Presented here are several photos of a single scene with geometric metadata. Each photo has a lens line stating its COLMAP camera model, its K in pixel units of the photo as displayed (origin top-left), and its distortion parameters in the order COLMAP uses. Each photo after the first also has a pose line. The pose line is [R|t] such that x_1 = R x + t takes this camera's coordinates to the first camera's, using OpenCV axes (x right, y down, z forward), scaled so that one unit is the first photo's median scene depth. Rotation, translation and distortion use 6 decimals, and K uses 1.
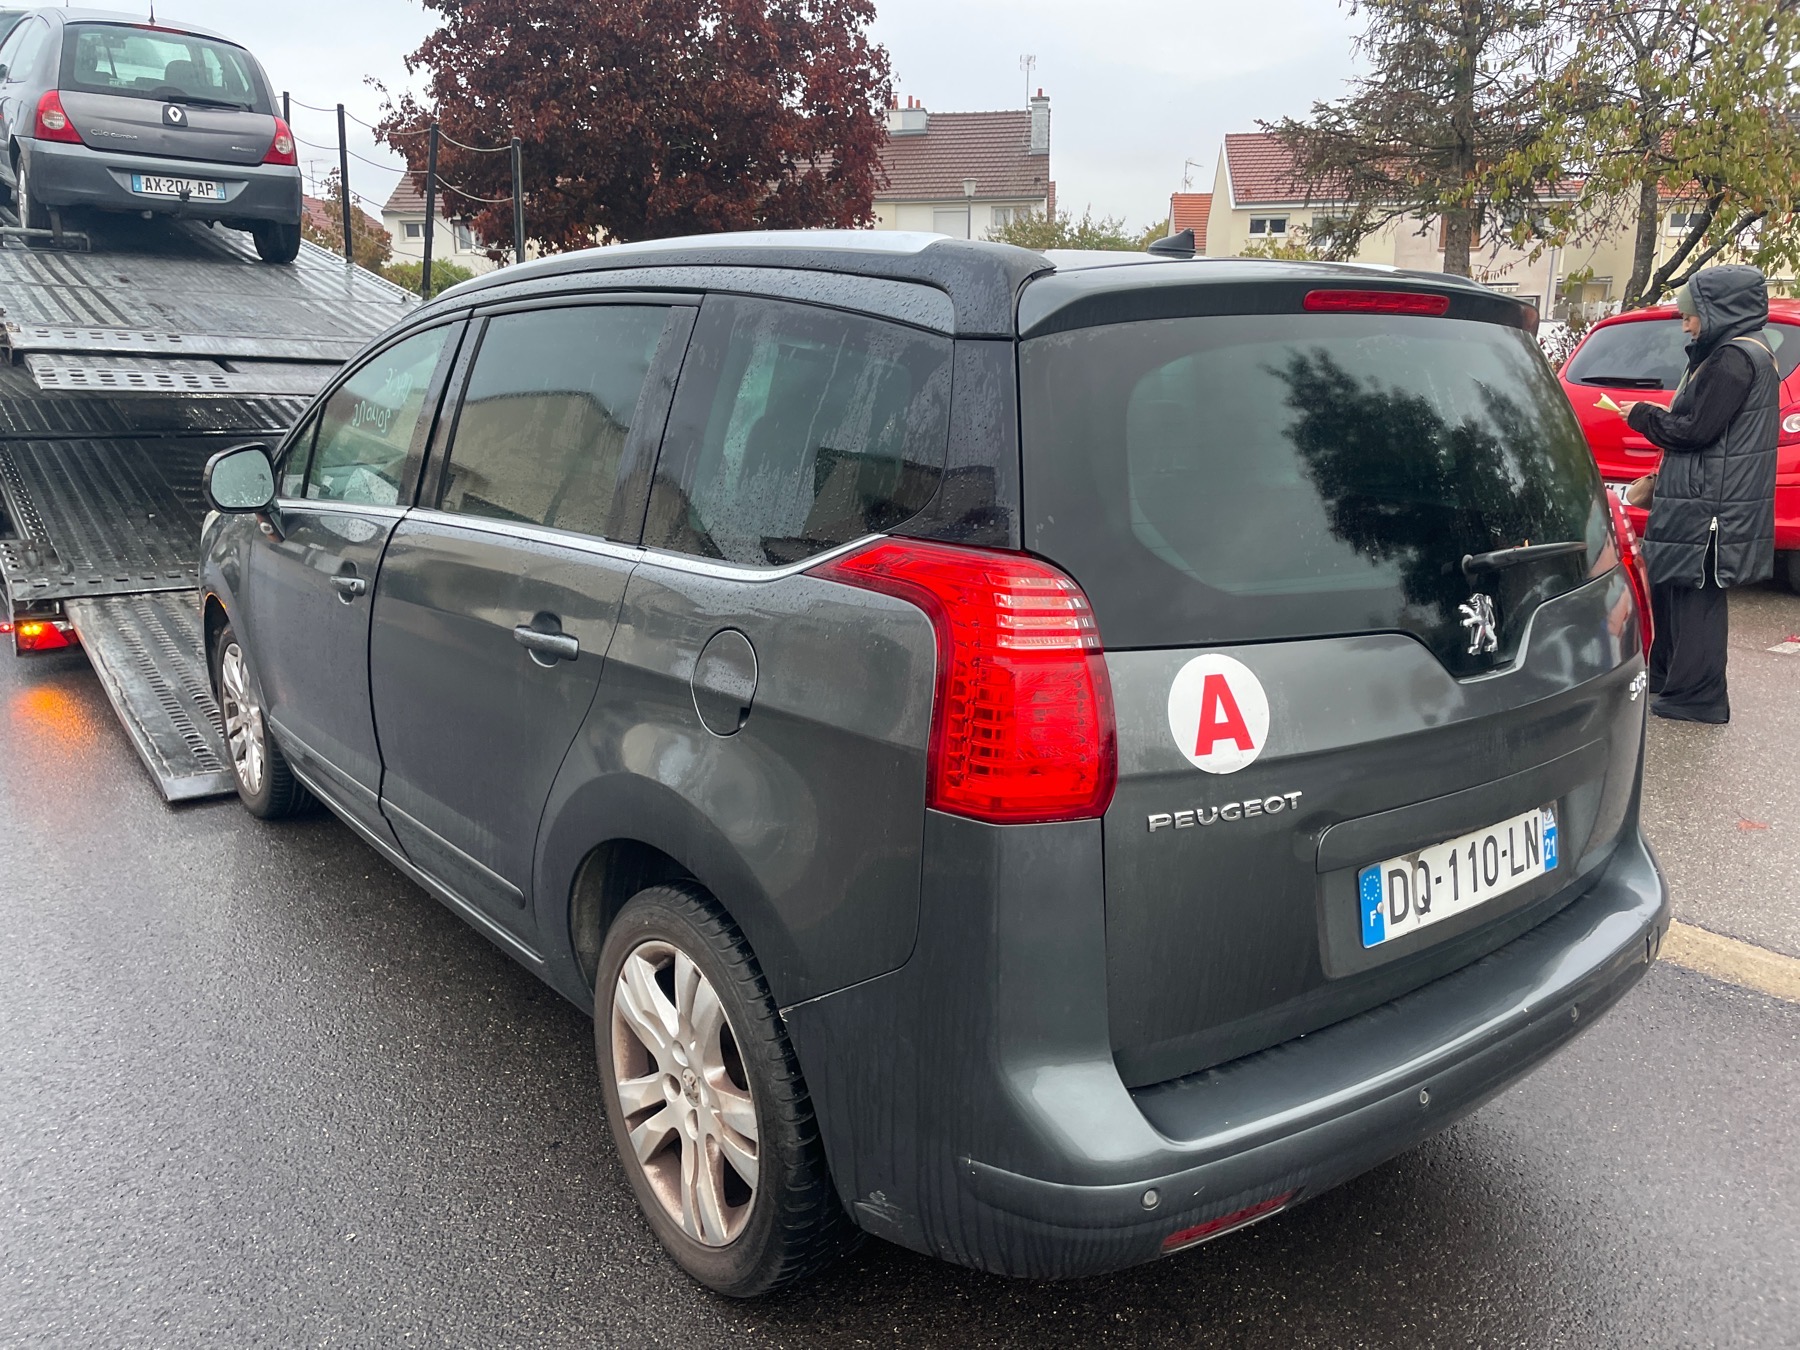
lens RADIAL K [[1378.4, 0, 900.6], [0, 1378.4, 668.1], [0, 0, 1]] dist [0.032310, -0.049310]
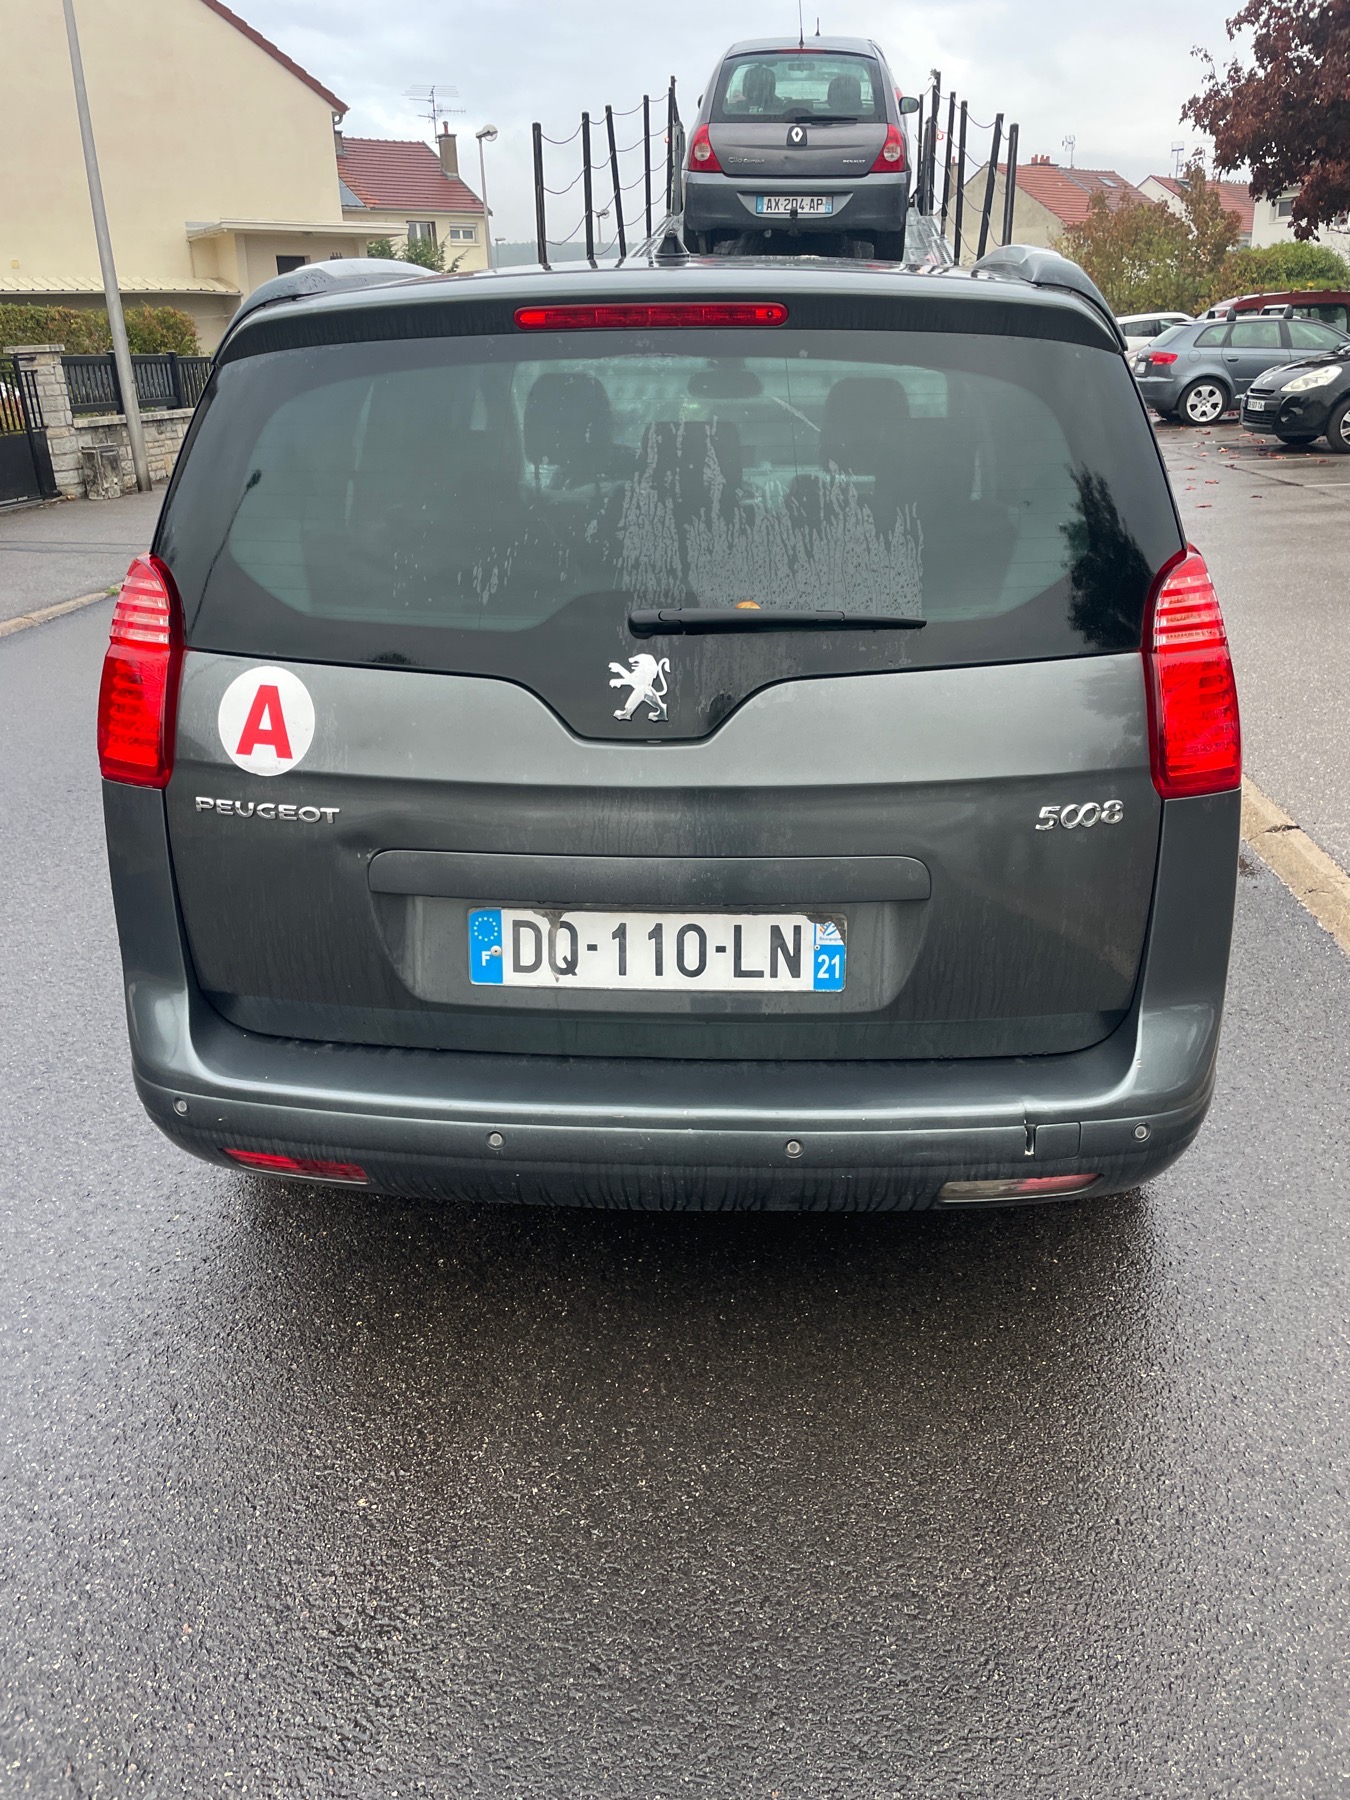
lens RADIAL K [[1378.4, 0, 663.1], [0, 1378.4, 870.3], [0, 0, 1]] dist [0.032310, -0.049310]
pose [[0.745155, 0.218737, -0.629999, 0.969890], [-0.131157, 0.974297, 0.183146, -0.077713], [0.653867, -0.053844, 0.754691, 0.295692]]
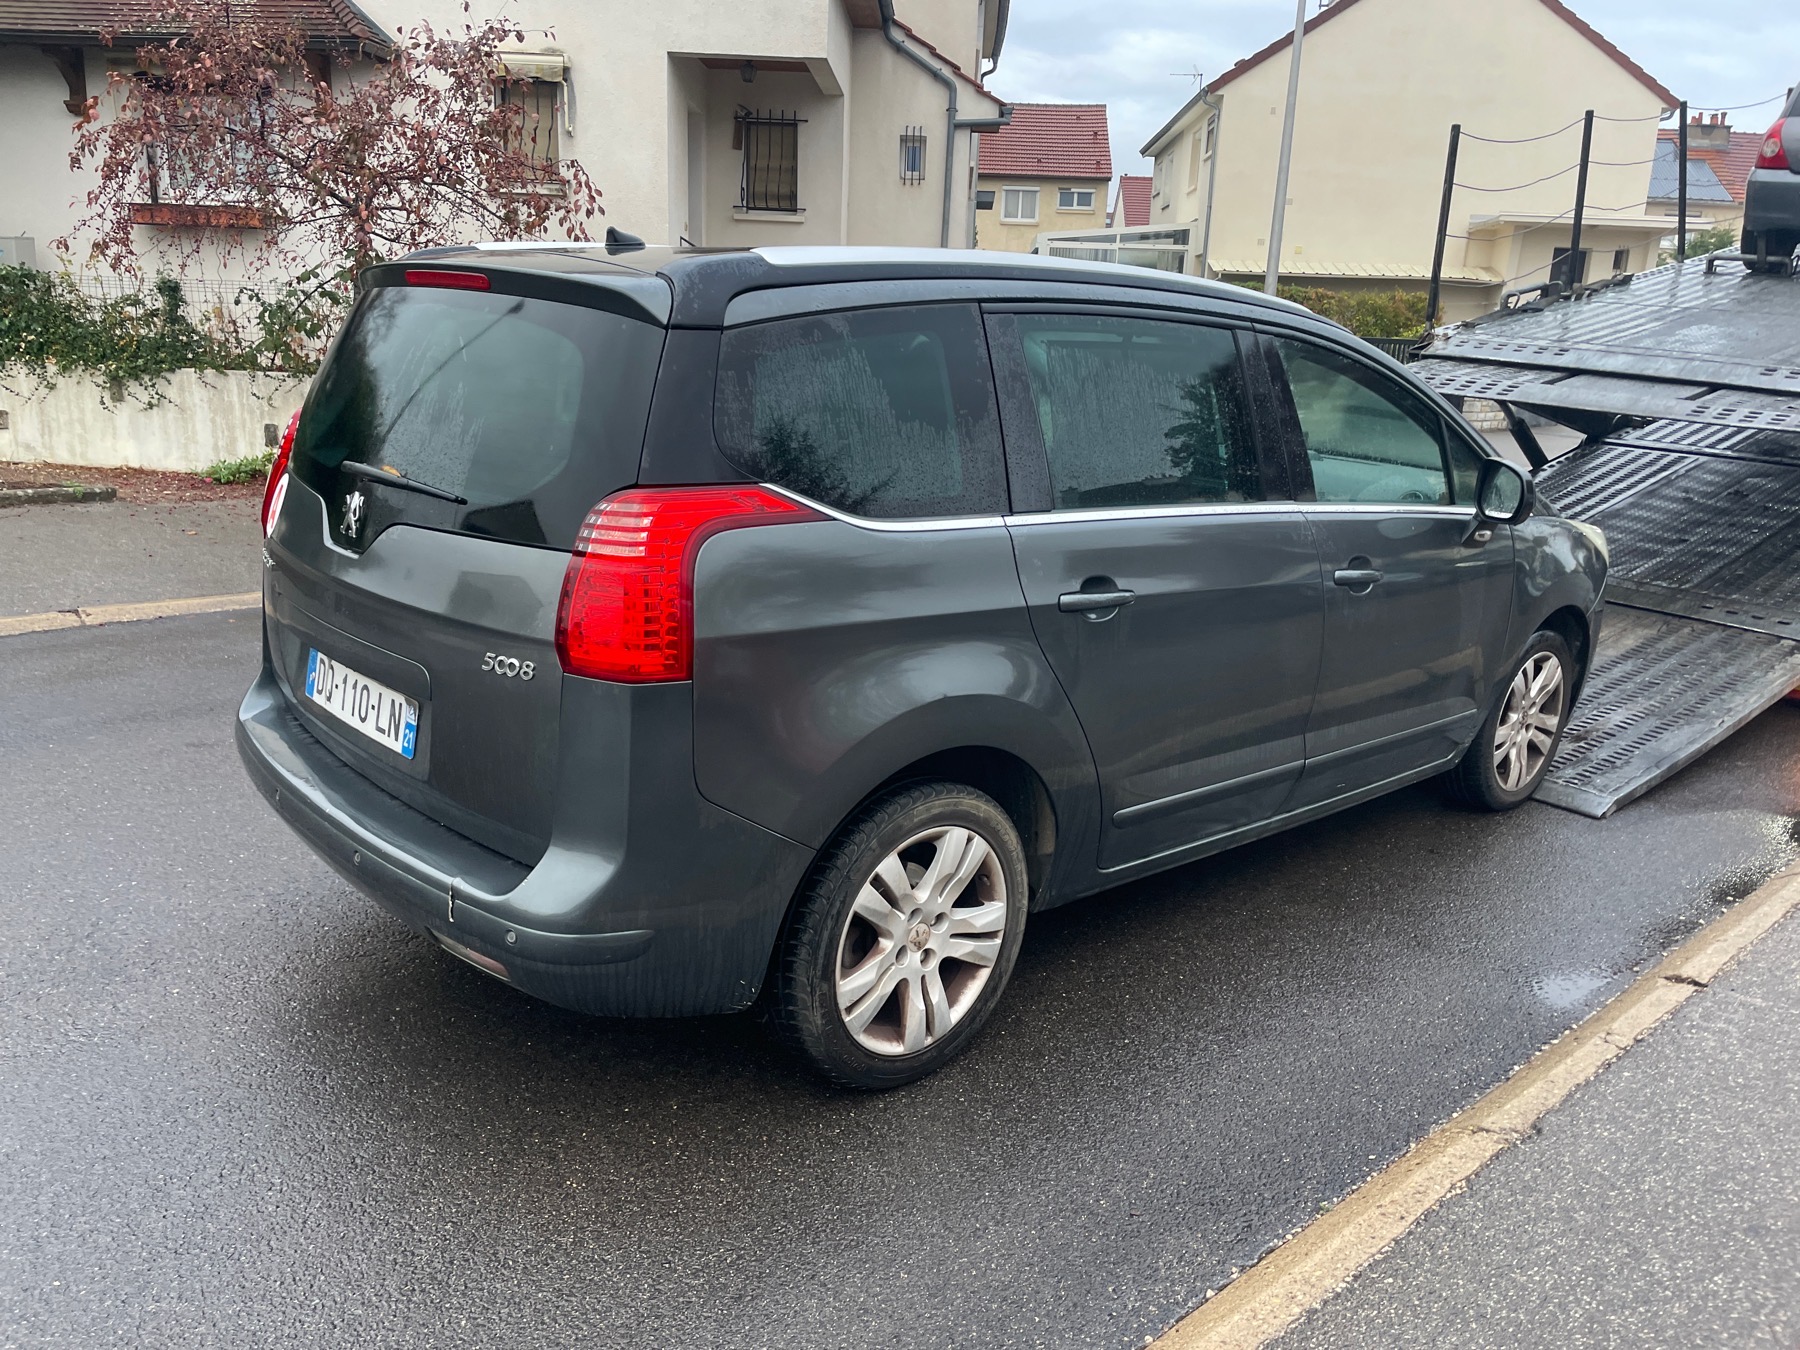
lens RADIAL K [[1378.4, 0, 891.3], [0, 1378.4, 678.3], [0, 0, 1]] dist [0.032310, -0.049310]
pose [[0.088190, 0.257025, -0.962372, 1.717417], [-0.276238, 0.934554, 0.224281, -0.314819], [0.957035, 0.246064, 0.153418, 1.261610]]
